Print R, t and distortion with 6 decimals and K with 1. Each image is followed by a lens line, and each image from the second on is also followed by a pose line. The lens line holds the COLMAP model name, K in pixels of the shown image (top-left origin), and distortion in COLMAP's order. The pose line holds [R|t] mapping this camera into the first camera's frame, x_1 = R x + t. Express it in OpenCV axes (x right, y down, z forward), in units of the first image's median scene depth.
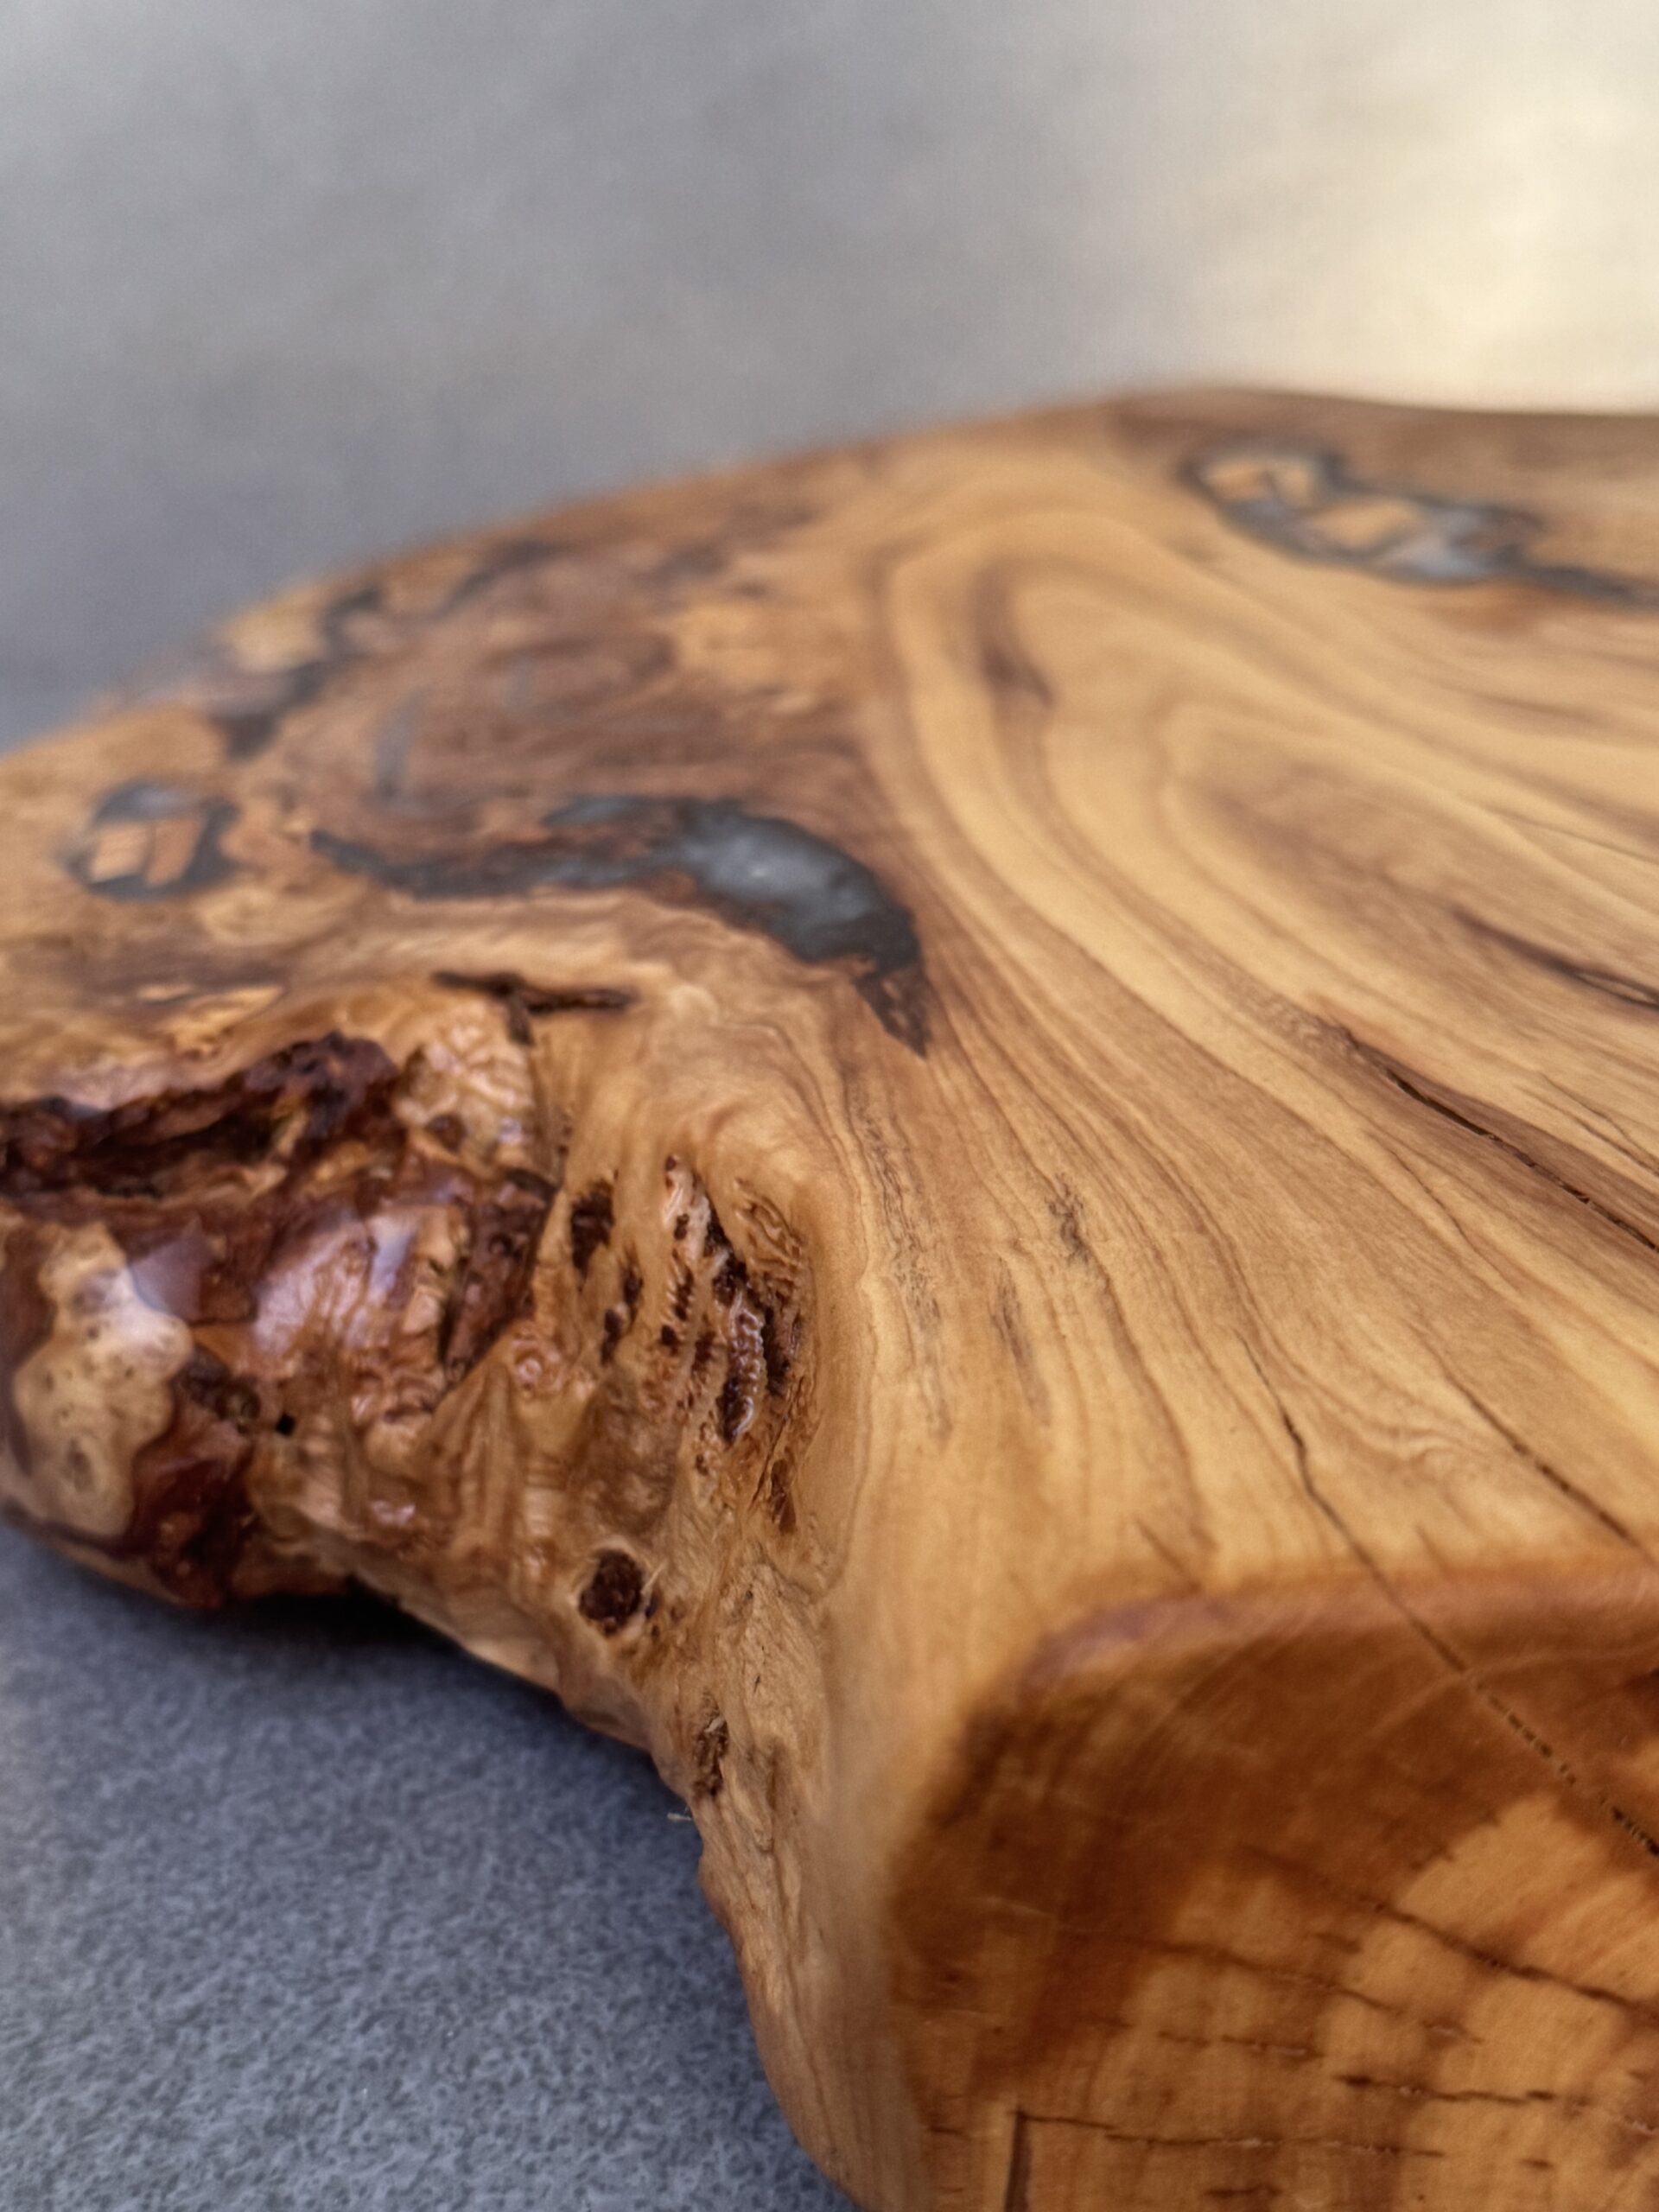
lens RADIAL K [[3010.5, 0, 829.5], [0, 3010.5, 1106.0], [0, 0, 1]] dist [0.162116, -0.478970]
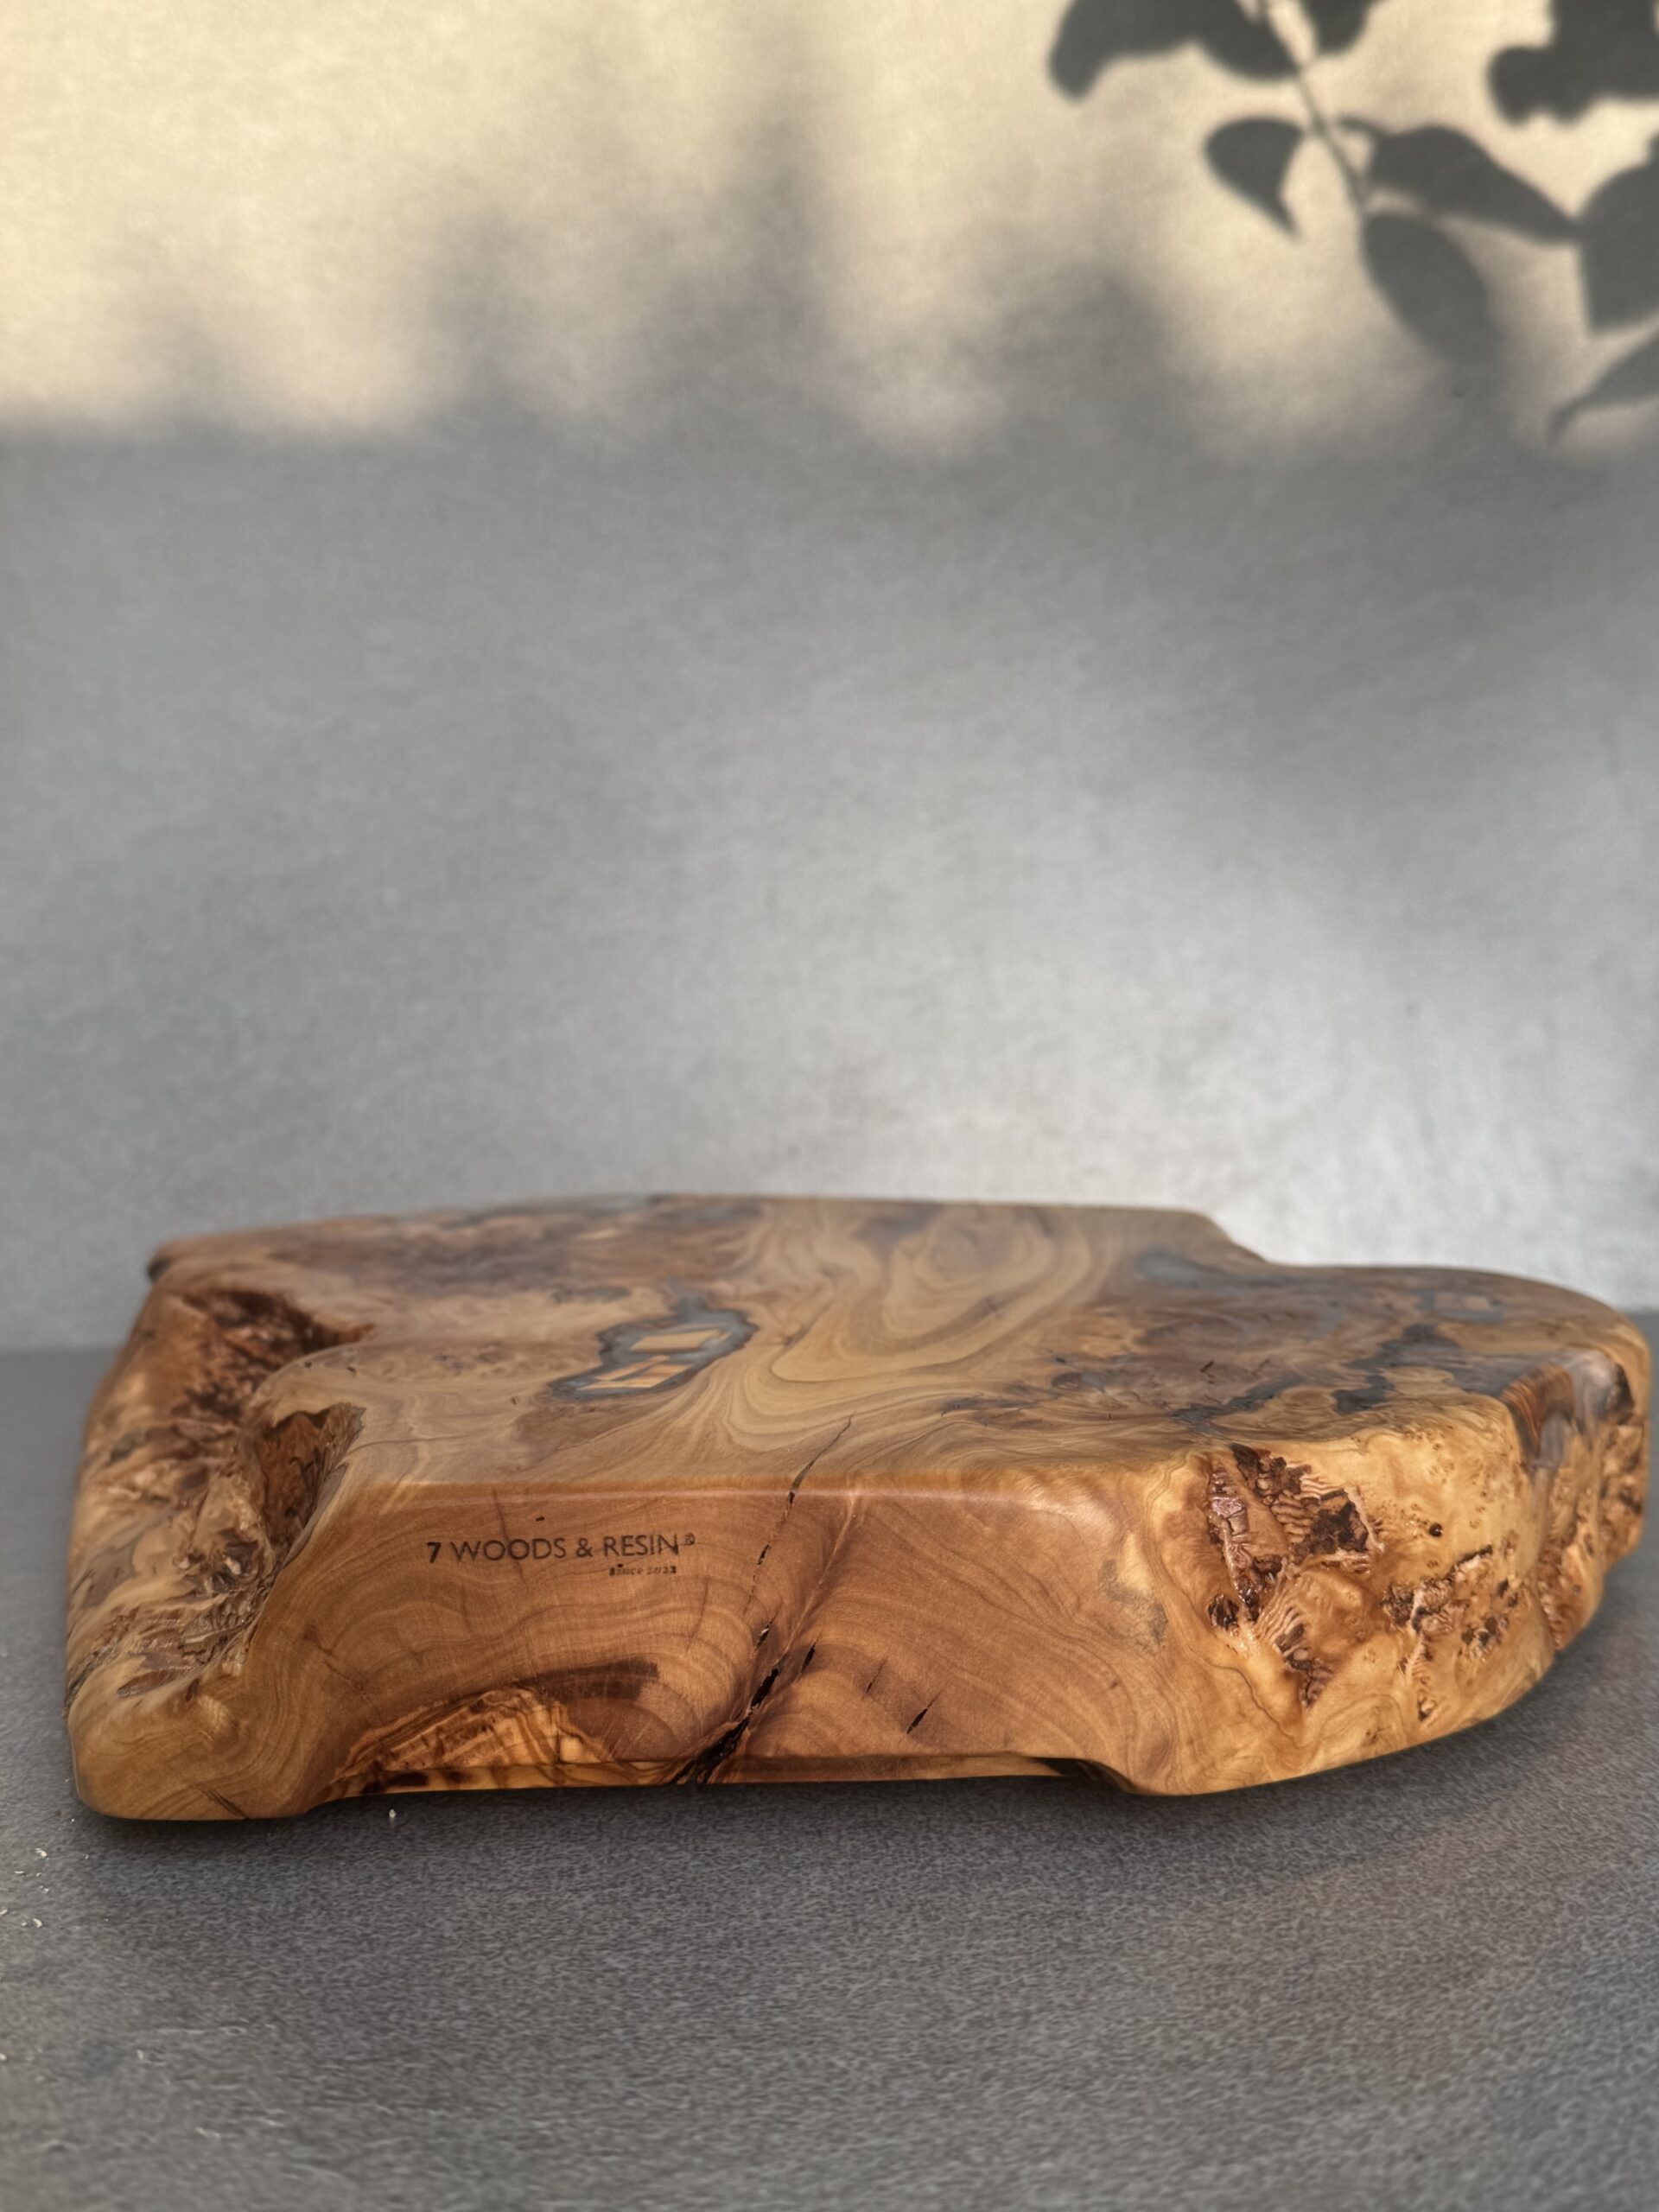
lens RADIAL K [[2235.8, 0, 829.5], [0, 2235.8, 1106.0], [0, 0, 1]] dist [0.181106, -0.436683]
pose [[-0.927172, 0.120368, 0.354772, -0.503358], [0.260218, 0.888176, 0.378720, -1.138197], [-0.269515, 0.443457, -0.854814, 3.049702]]
